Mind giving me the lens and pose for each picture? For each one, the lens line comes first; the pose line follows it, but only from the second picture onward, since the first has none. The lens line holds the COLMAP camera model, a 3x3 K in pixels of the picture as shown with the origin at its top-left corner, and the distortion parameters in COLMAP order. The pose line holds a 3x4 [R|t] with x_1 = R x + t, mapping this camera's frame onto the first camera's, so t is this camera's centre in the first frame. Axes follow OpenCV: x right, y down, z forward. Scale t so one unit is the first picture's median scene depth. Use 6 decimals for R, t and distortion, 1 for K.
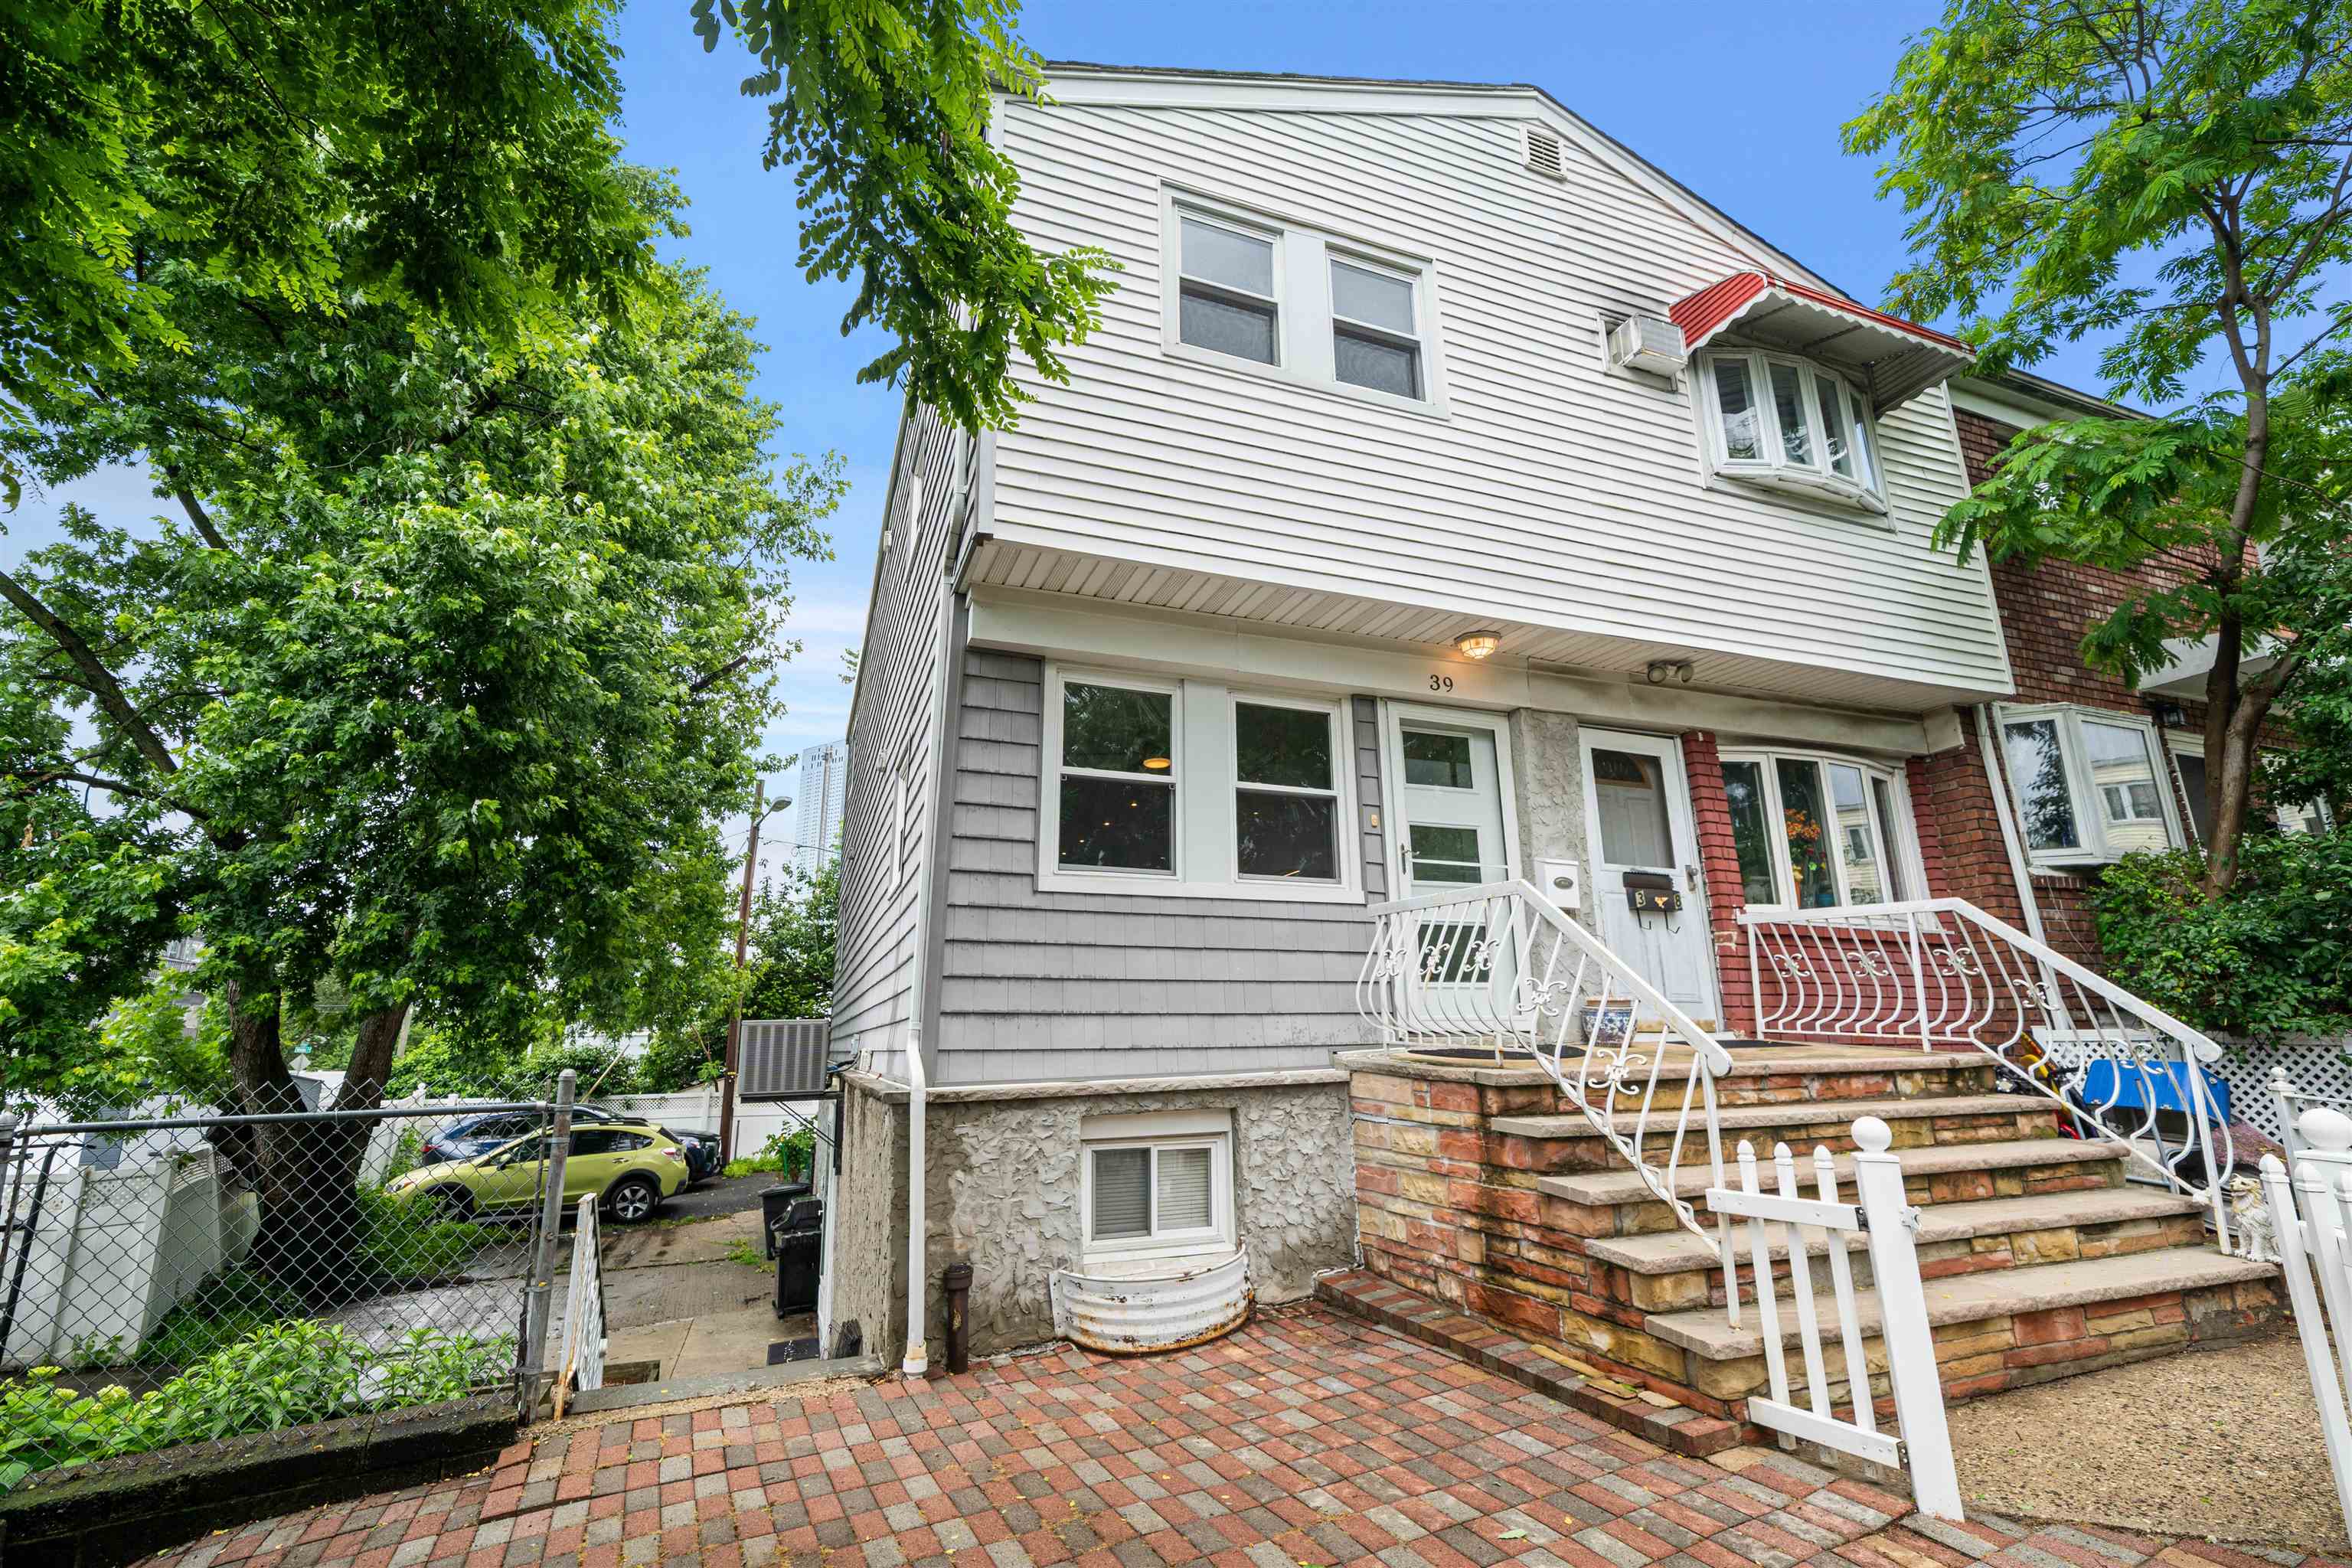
lens RADIAL K [[1010.0, 0, 1167.5], [0, 1010.0, 792.2], [0, 0, 1]] dist [0.000259, 0.000397]
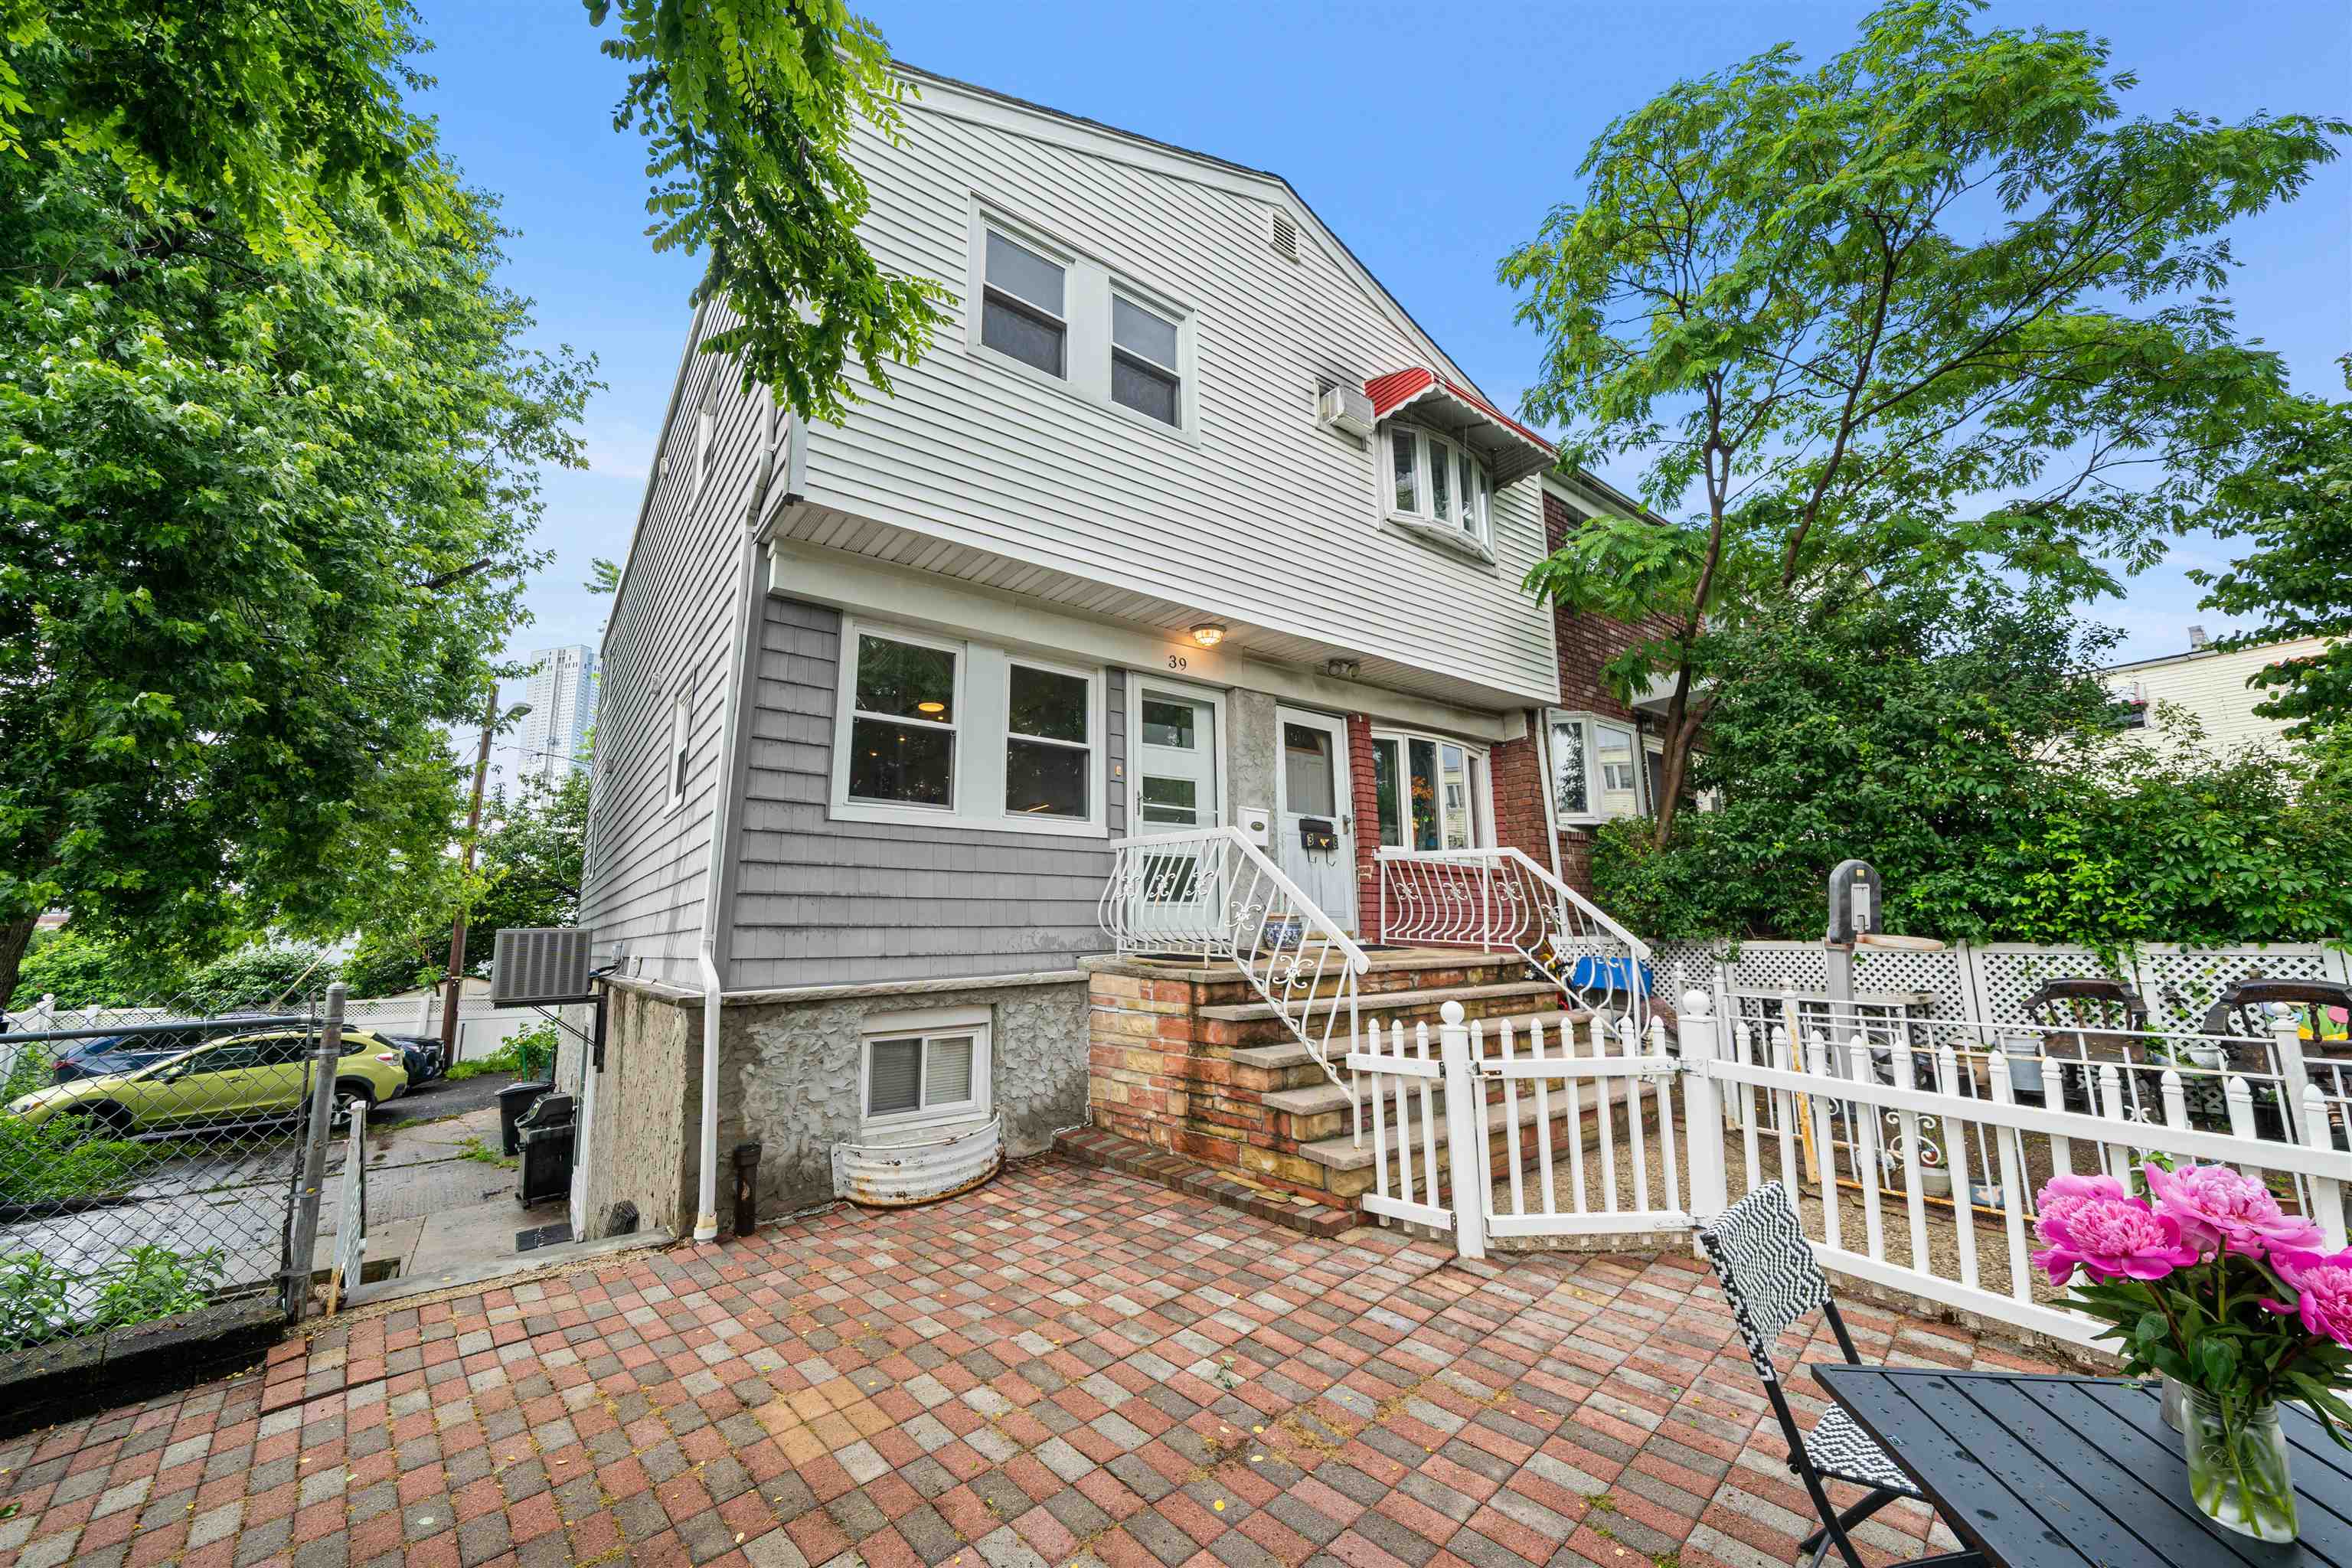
lens RADIAL K [[873.9, 0, 1172.9], [0, 873.9, 791.6], [0, 0, 1]] dist [-0.000144, -0.000016]
pose [[0.956798, 0.045886, 0.287108, -0.036671], [-0.066206, 0.995911, 0.061464, -0.016423], [-0.283114, -0.077817, 0.955924, -0.037071]]
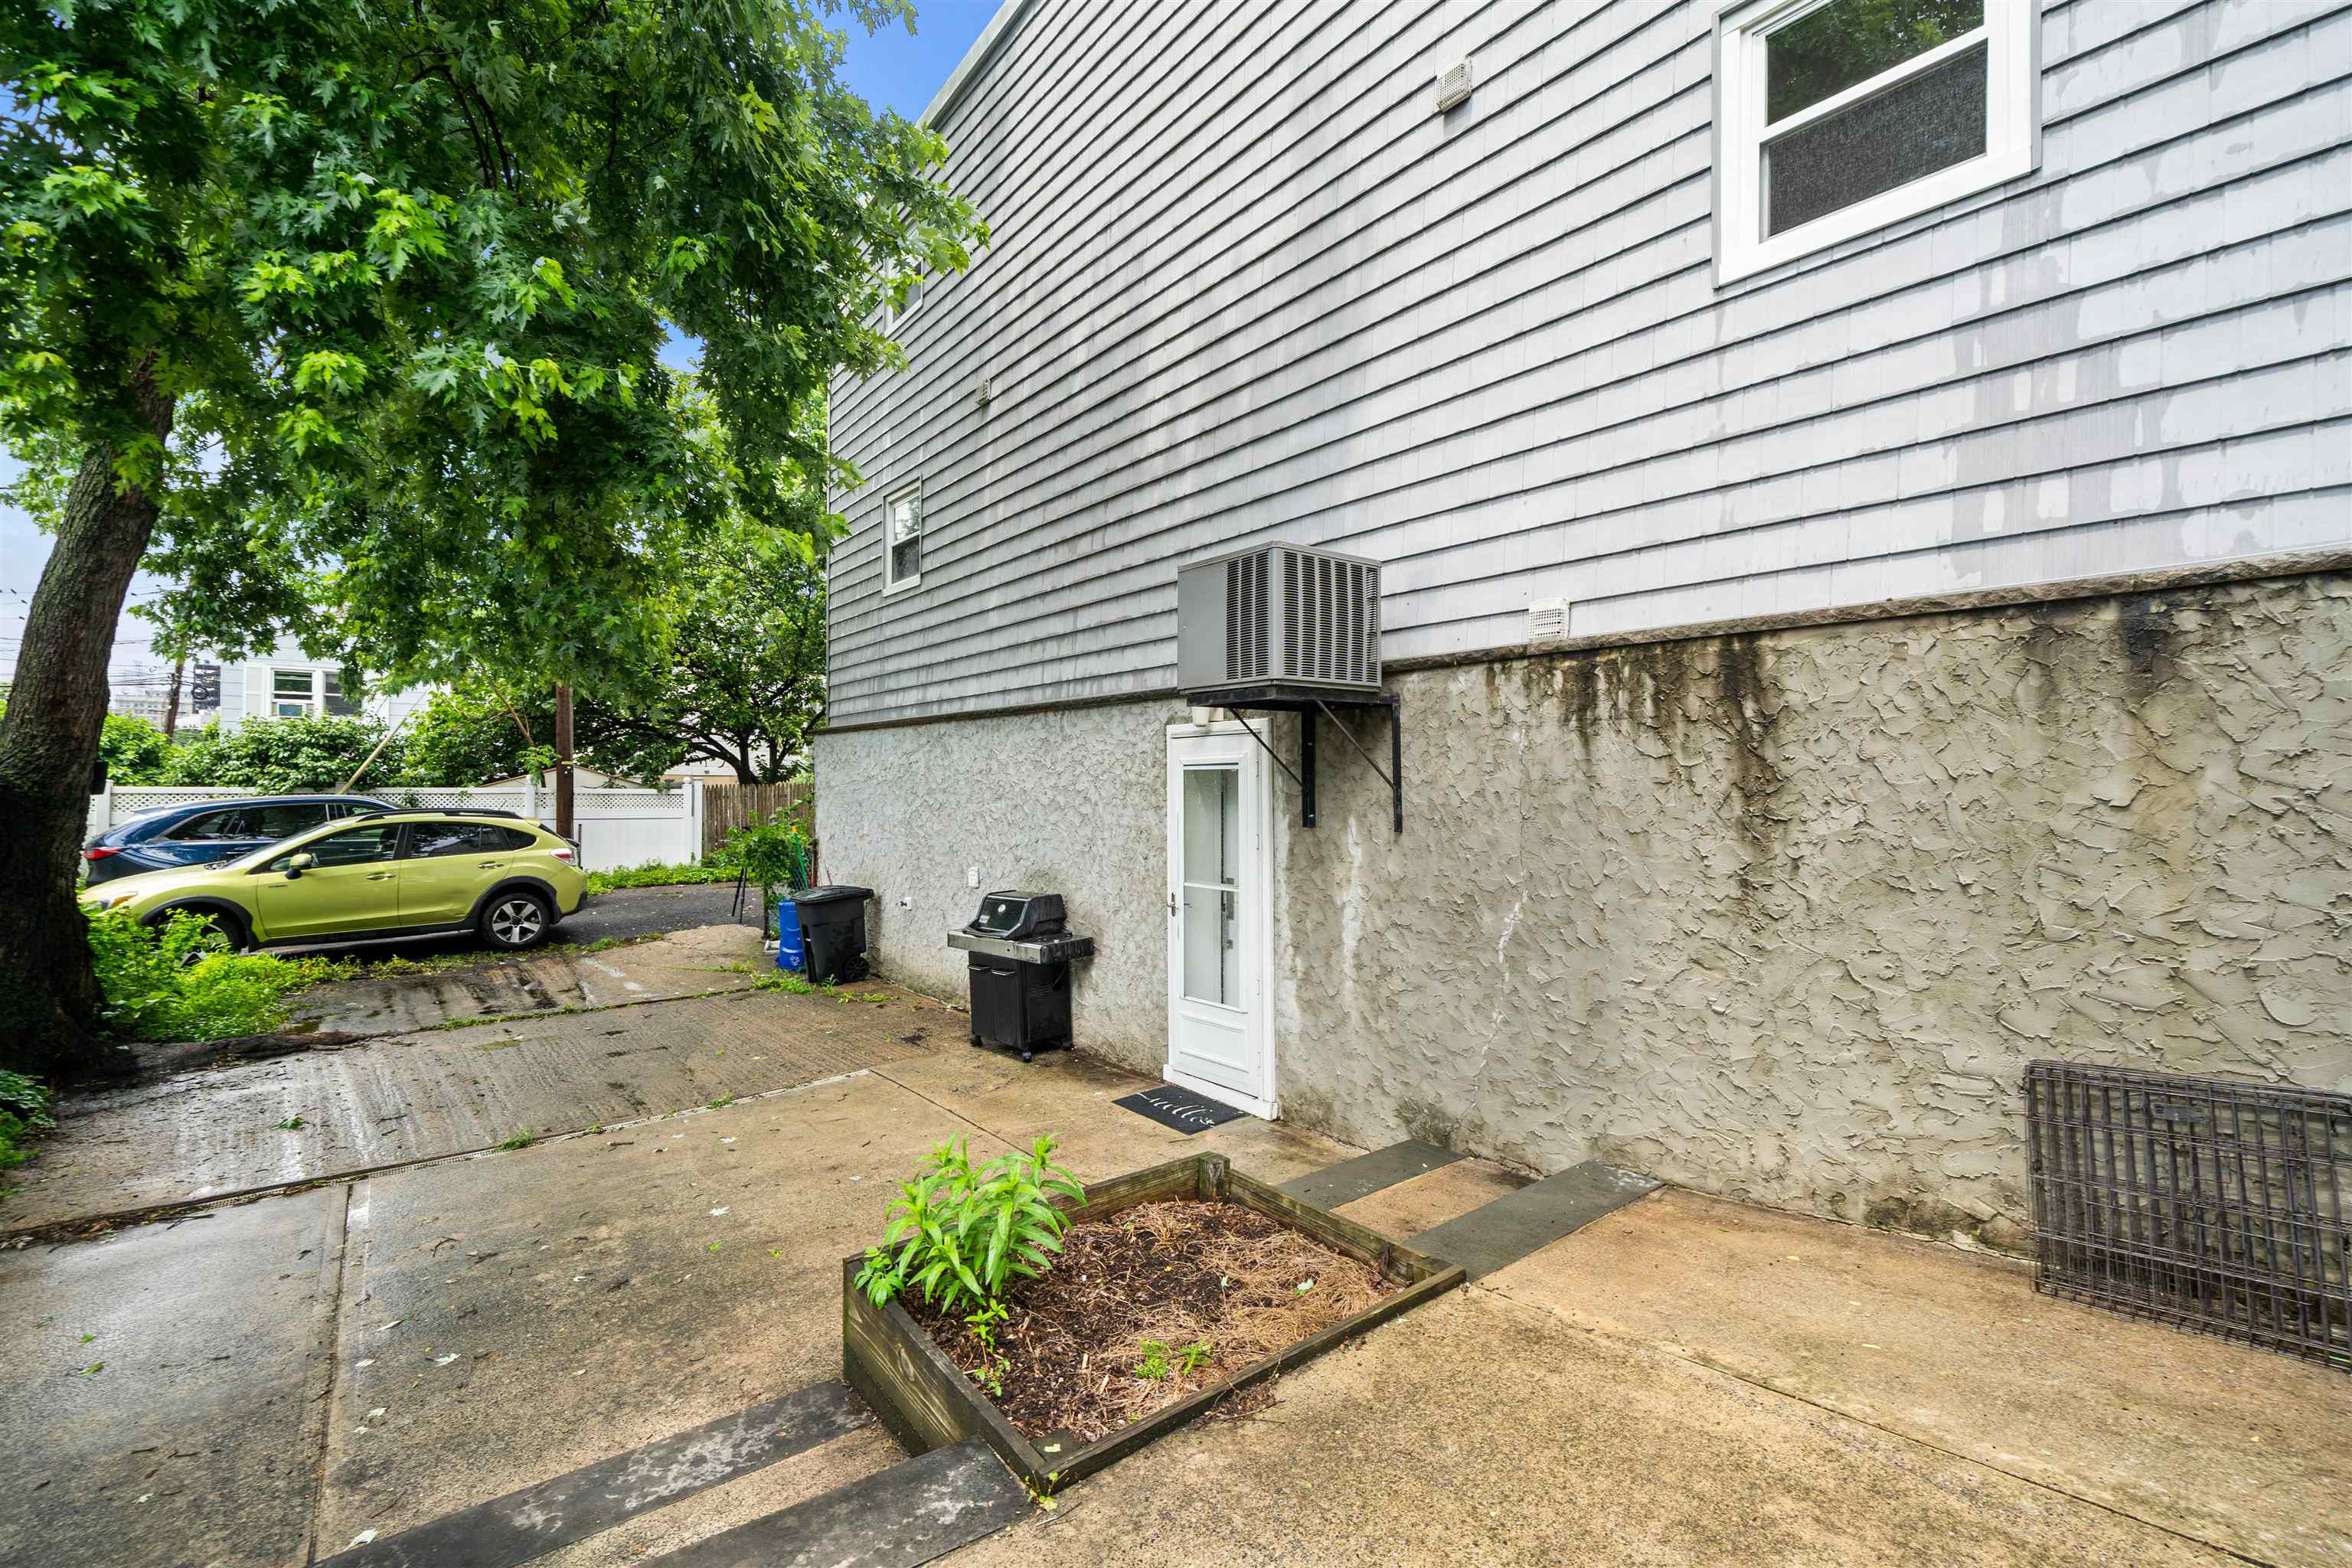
lens RADIAL K [[1010.0, 0, 1167.5], [0, 1010.0, 792.2], [0, 0, 1]] dist [0.000259, 0.000397]
pose [[0.954699, 0.010433, 0.297389, -0.810532], [-0.083426, 0.968690, 0.233839, 0.317051], [-0.285638, -0.248056, 0.925678, 0.667202]]
